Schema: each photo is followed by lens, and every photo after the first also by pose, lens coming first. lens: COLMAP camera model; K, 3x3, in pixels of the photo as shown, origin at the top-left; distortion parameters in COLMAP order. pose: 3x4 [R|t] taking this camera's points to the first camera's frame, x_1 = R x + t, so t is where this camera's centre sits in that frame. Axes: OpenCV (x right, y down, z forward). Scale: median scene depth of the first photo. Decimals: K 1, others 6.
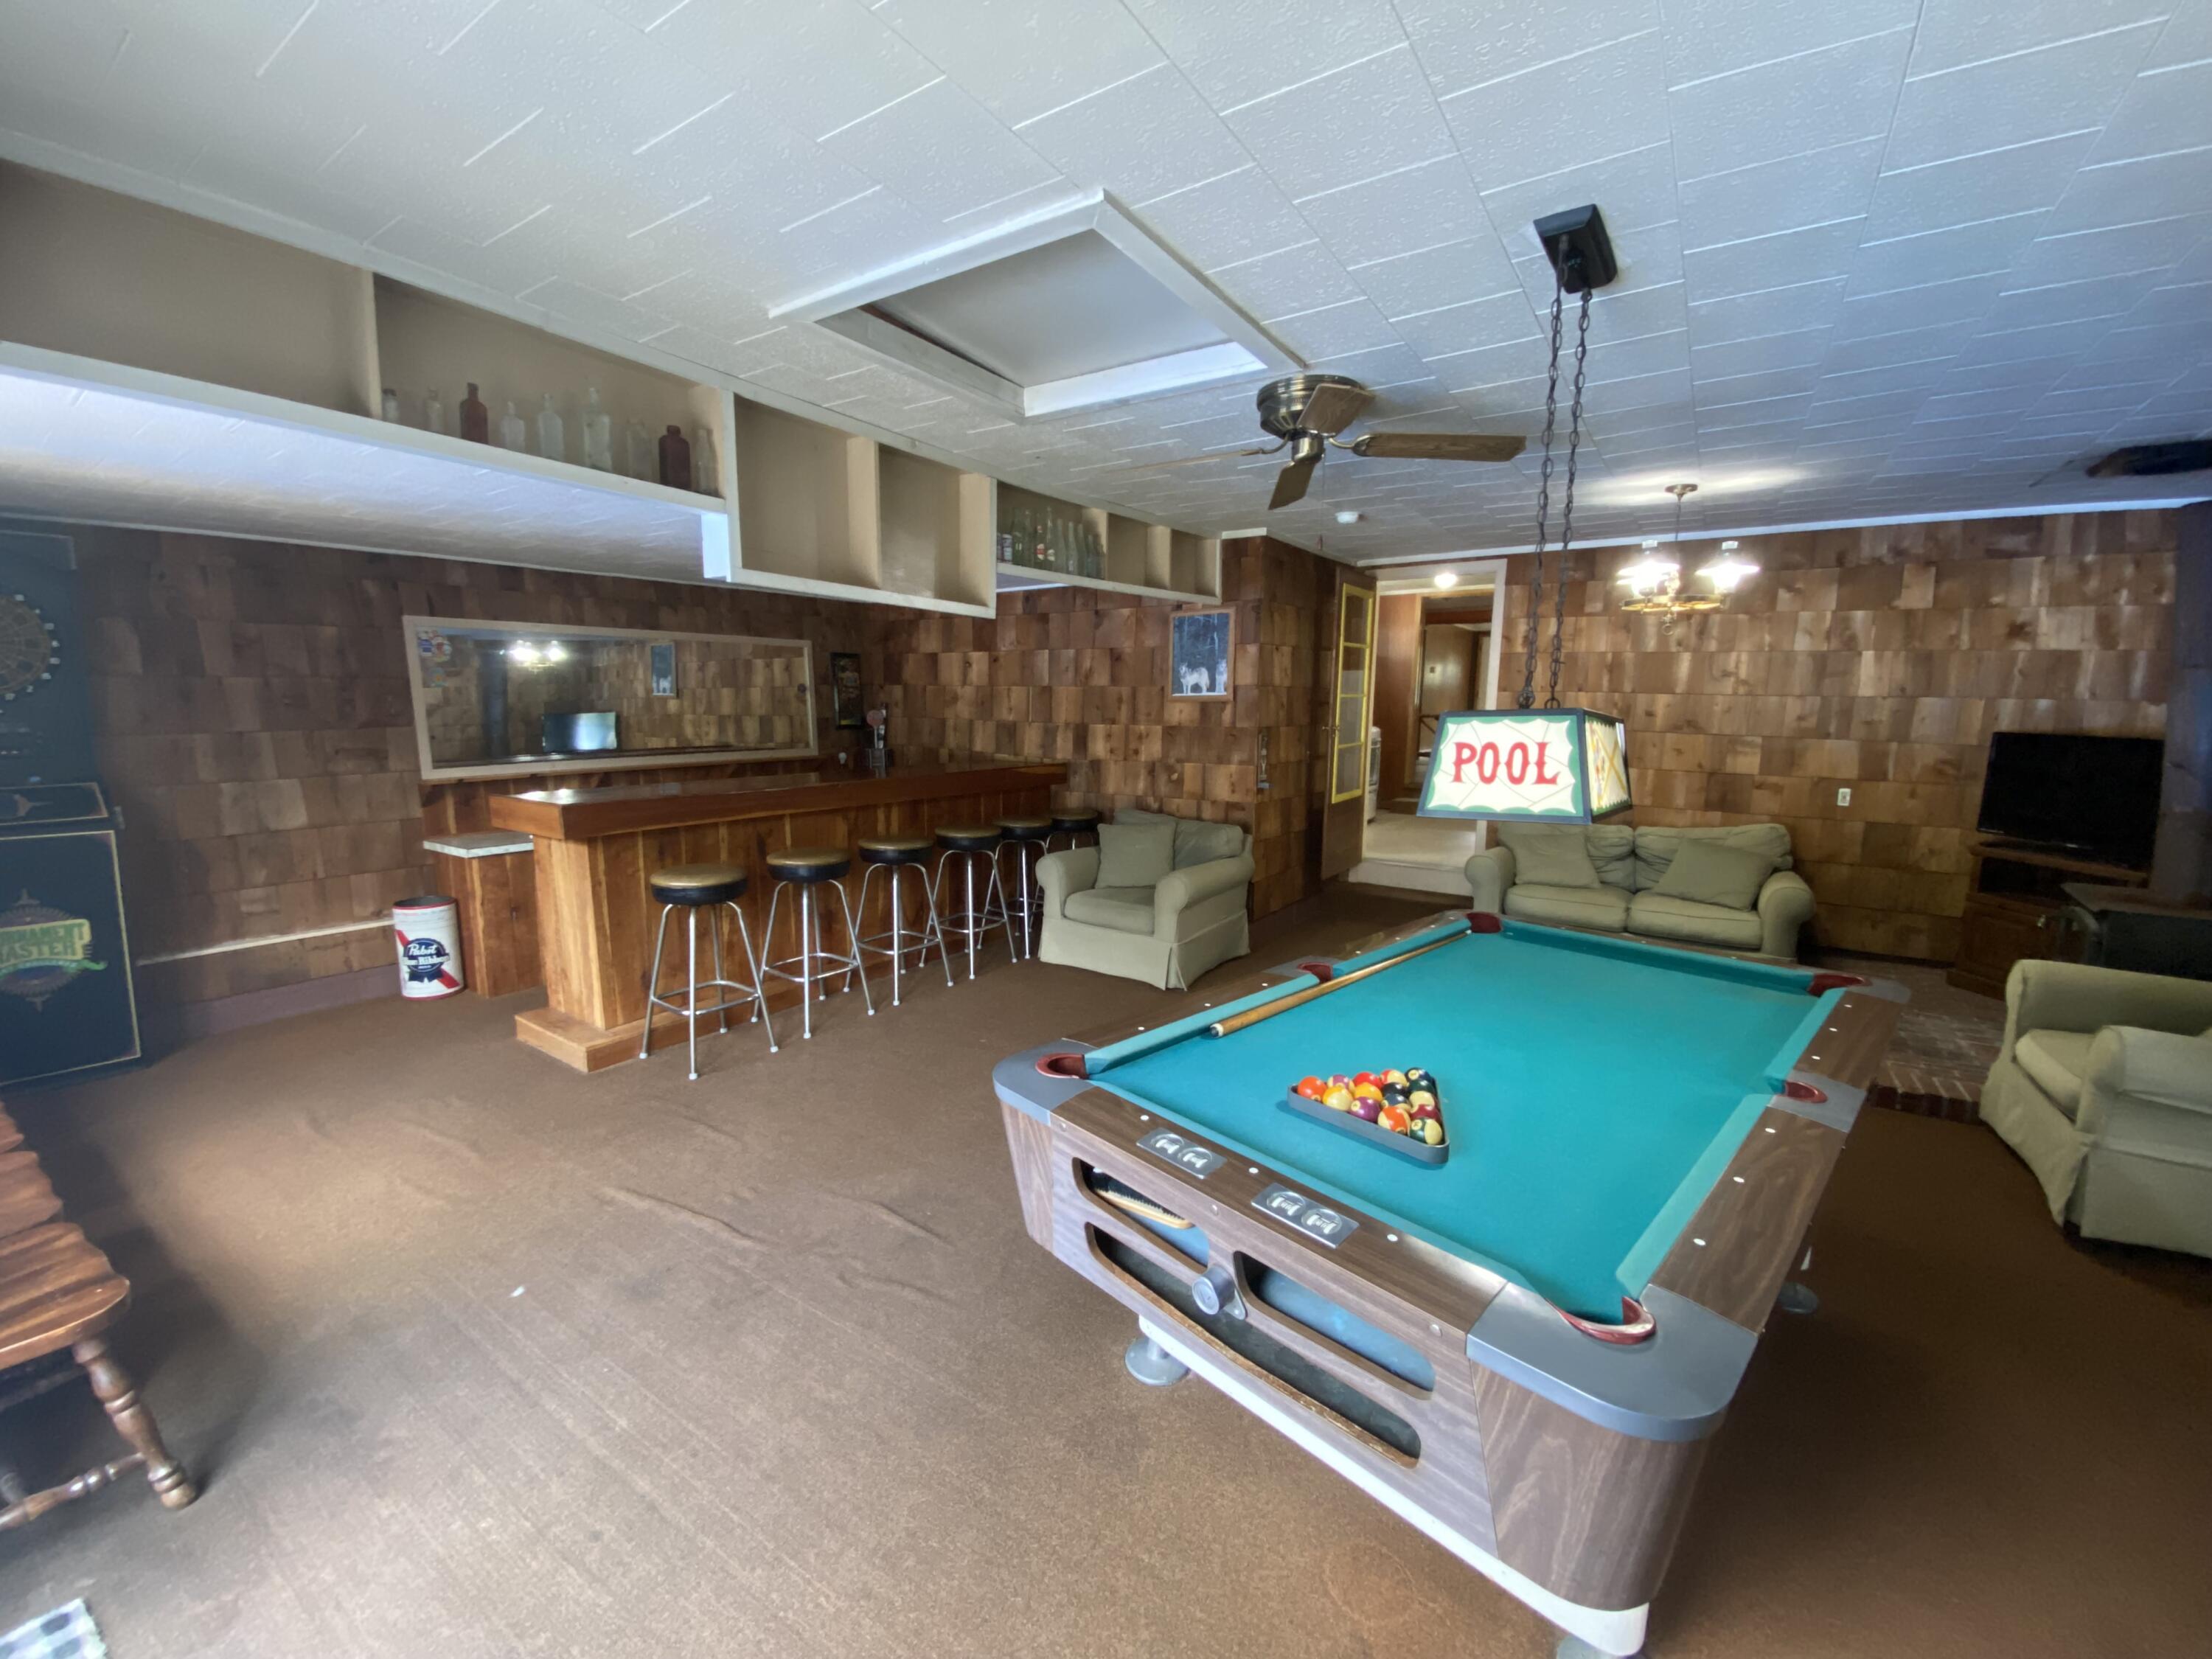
lens RADIAL K [[897.5, 0, 1096.6], [0, 897.5, 829.0], [0, 0, 1]] dist [0.037791, -0.031971]
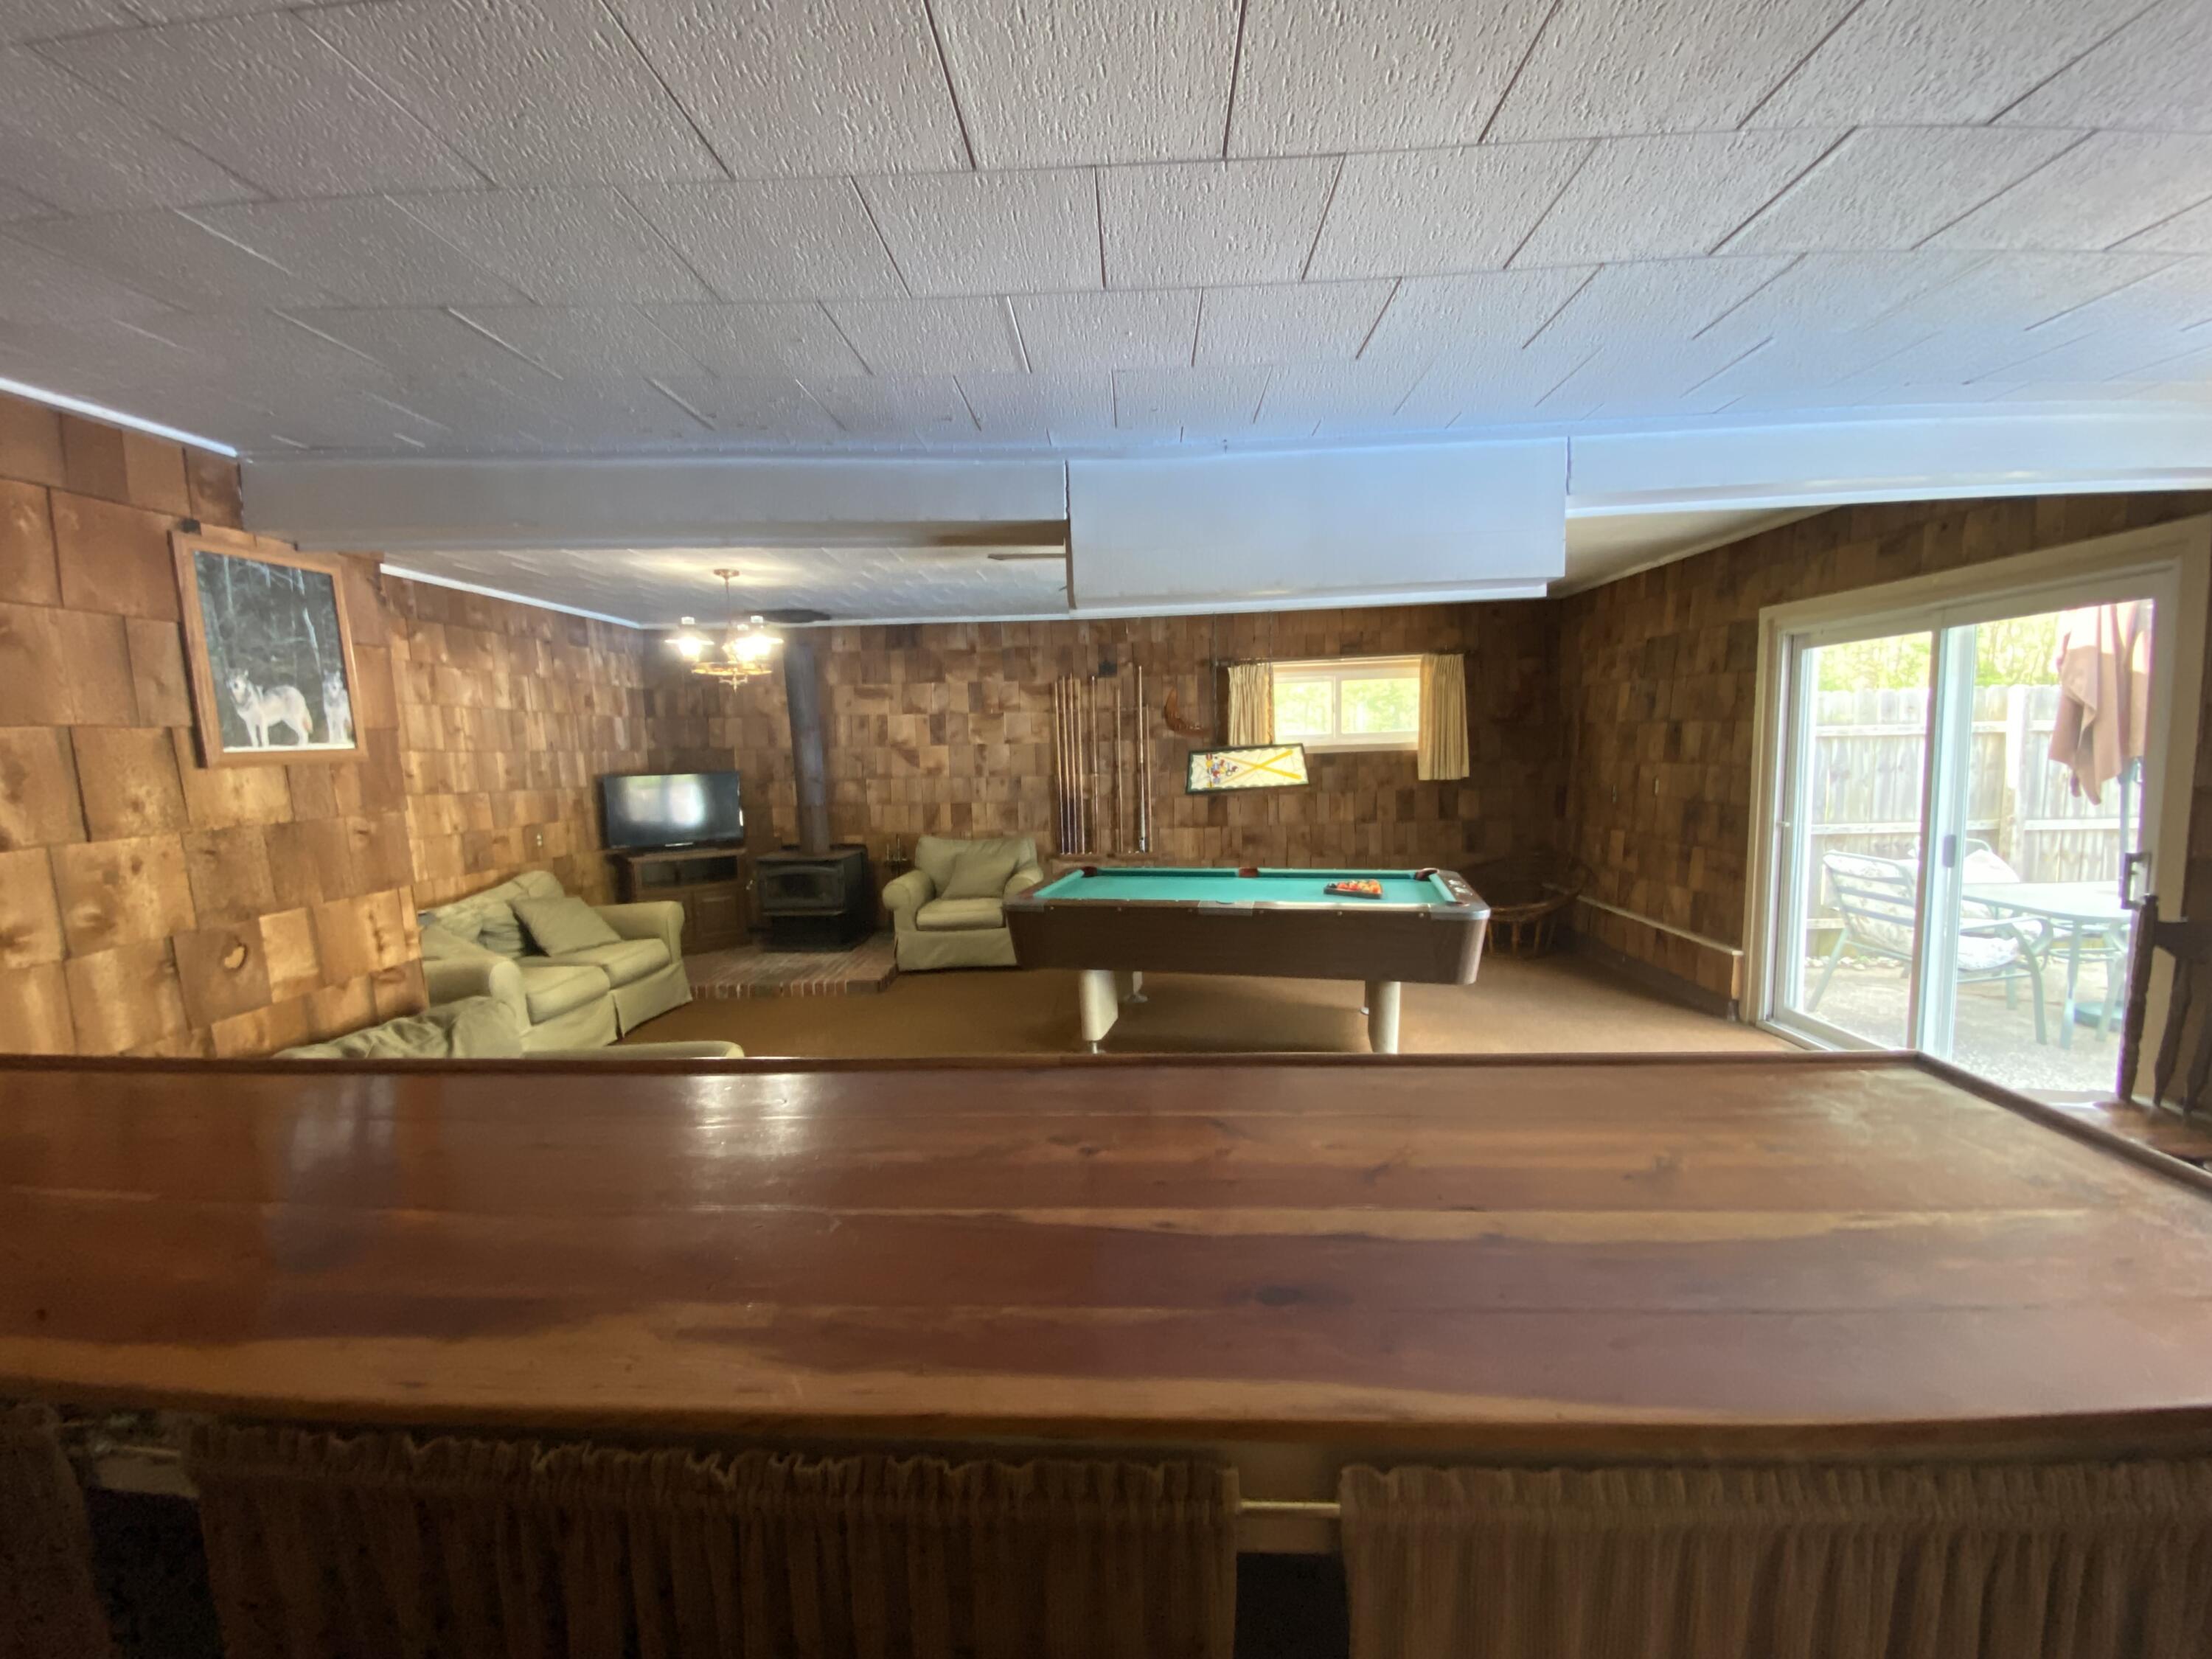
lens RADIAL K [[885.0, 0, 1091.7], [0, 885.0, 828.6], [0, 0, 1]] dist [0.041409, -0.035177]
pose [[-0.504574, -0.073671, 0.860219, -0.542191], [0.143575, 0.975319, 0.167745, -0.156424], [-0.851347, 0.208146, -0.481544, 1.078565]]
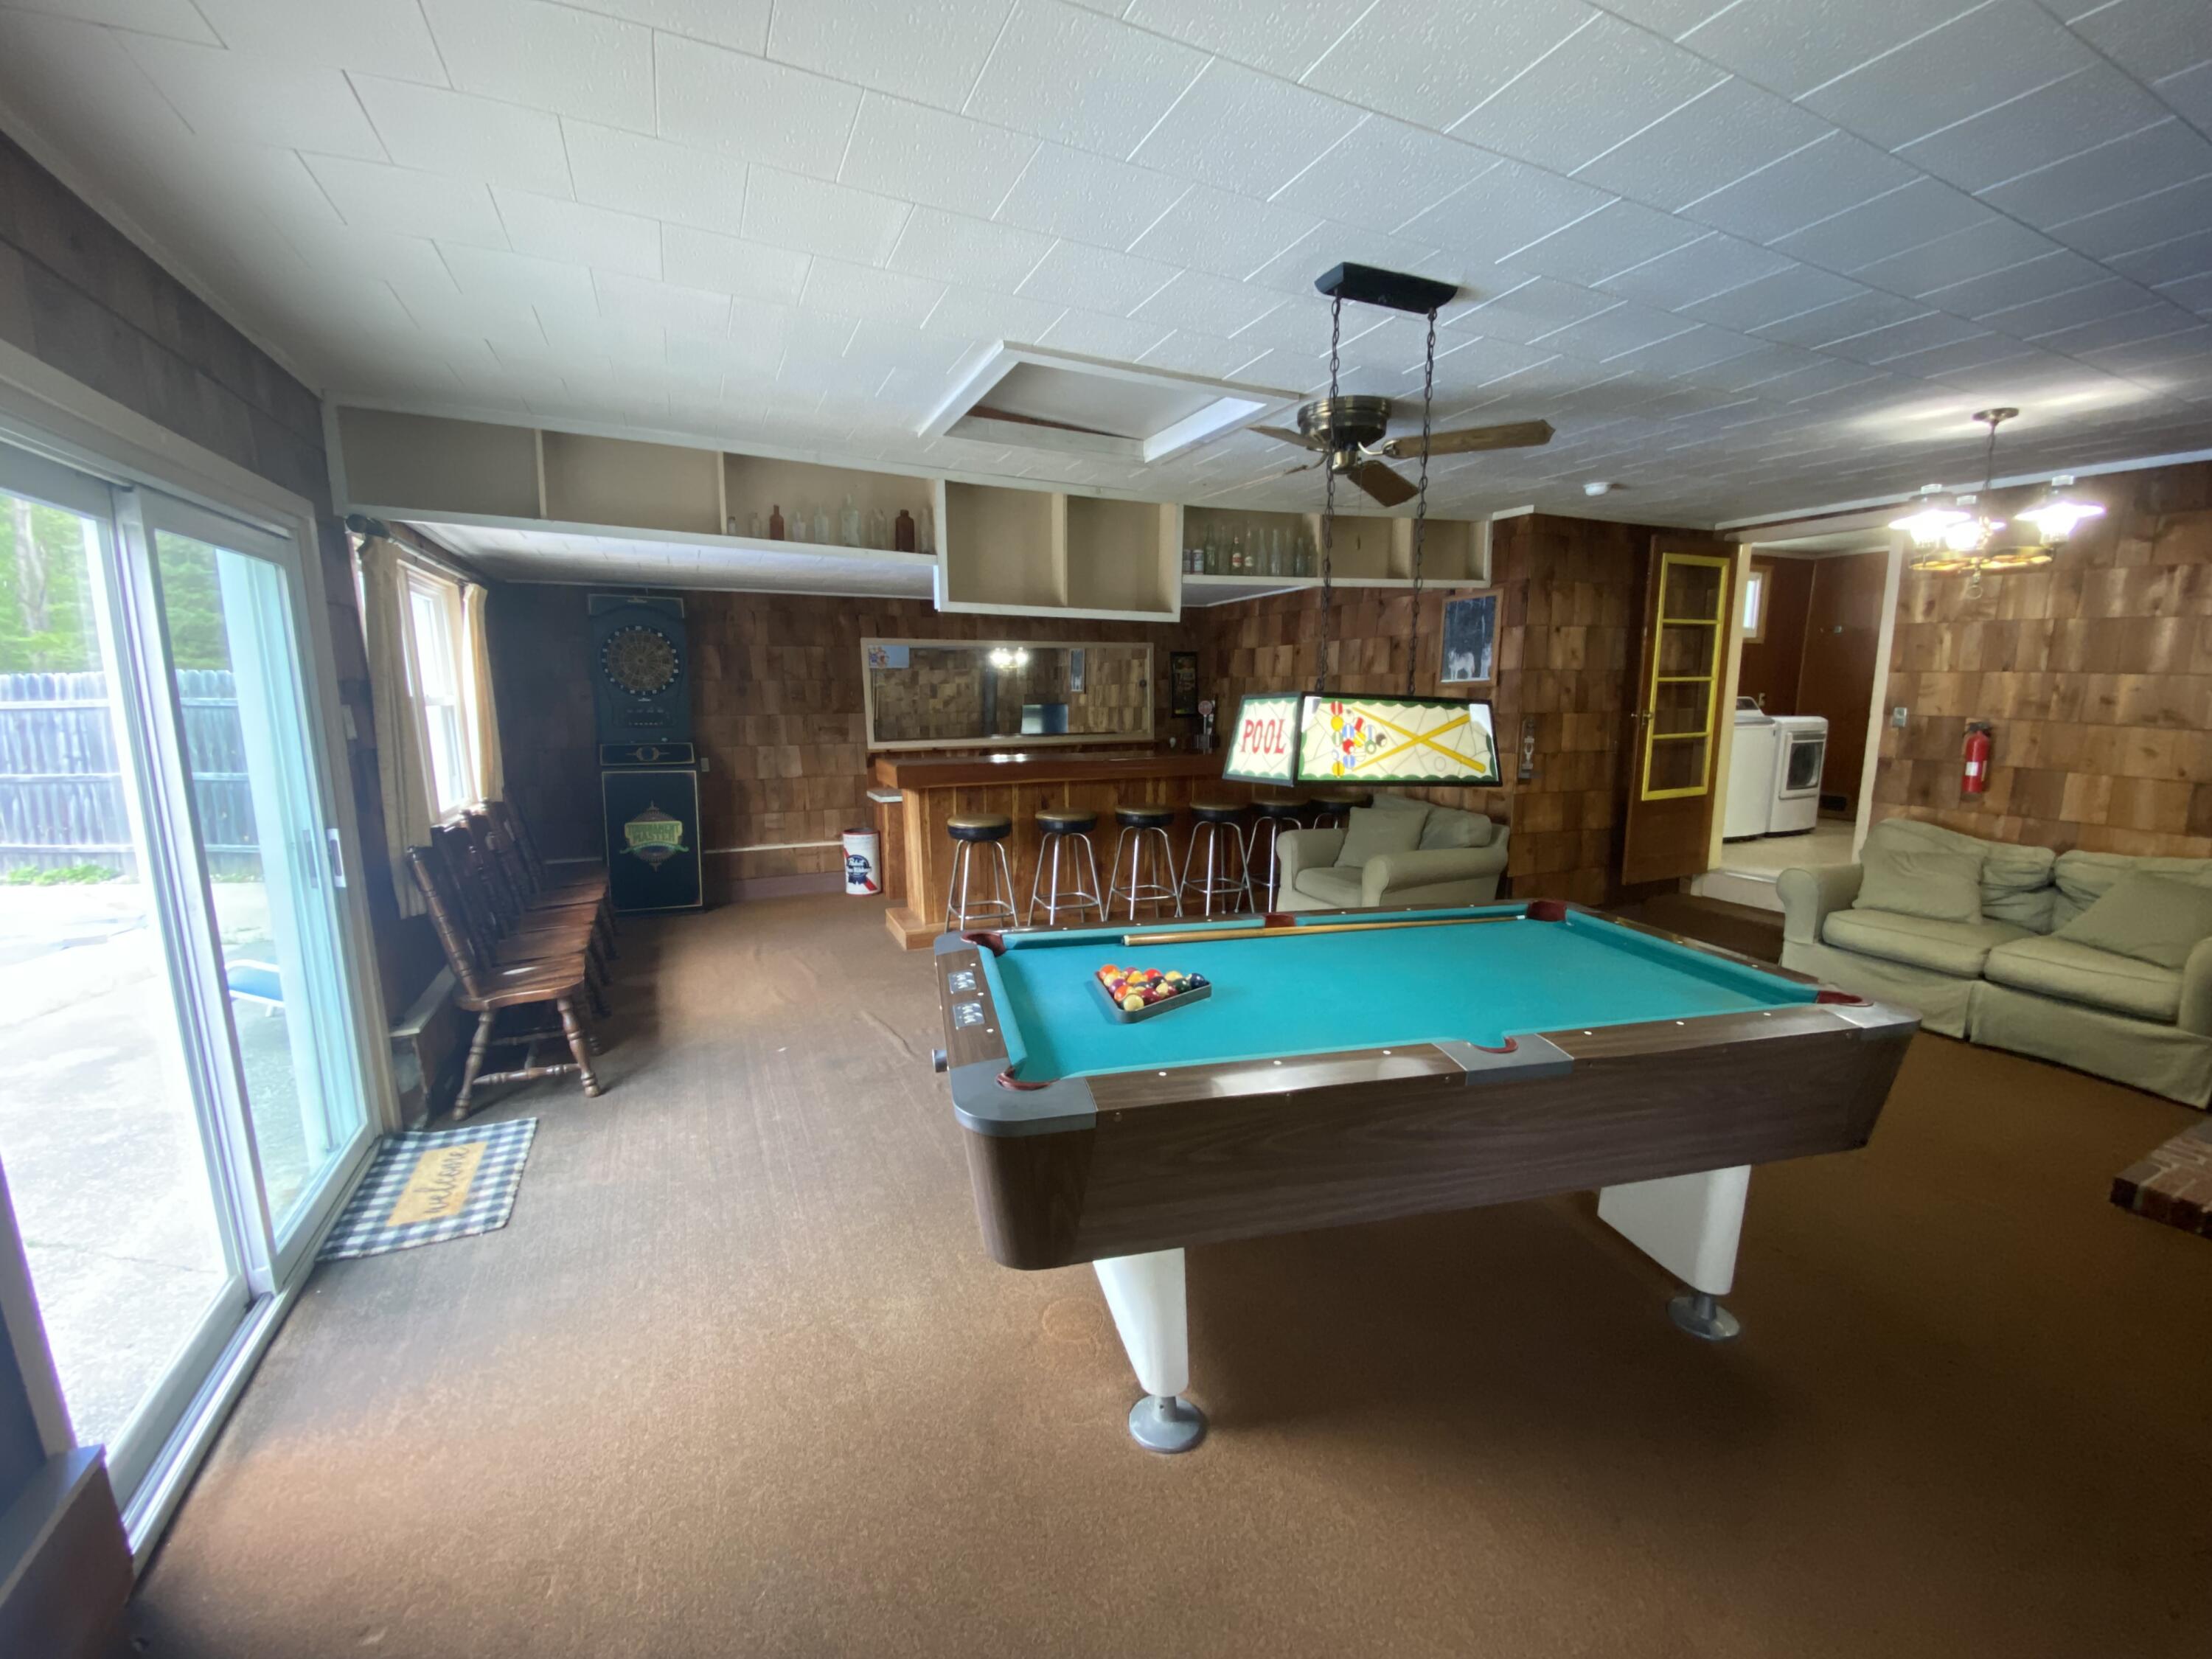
lens RADIAL K [[897.5, 0, 1096.6], [0, 897.5, 829.0], [0, 0, 1]] dist [0.037791, -0.031971]
pose [[0.854917, 0.068310, -0.514247, 0.351104], [-0.063821, 0.997612, 0.026418, 0.013814], [0.514824, 0.010234, 0.857235, -0.064846]]
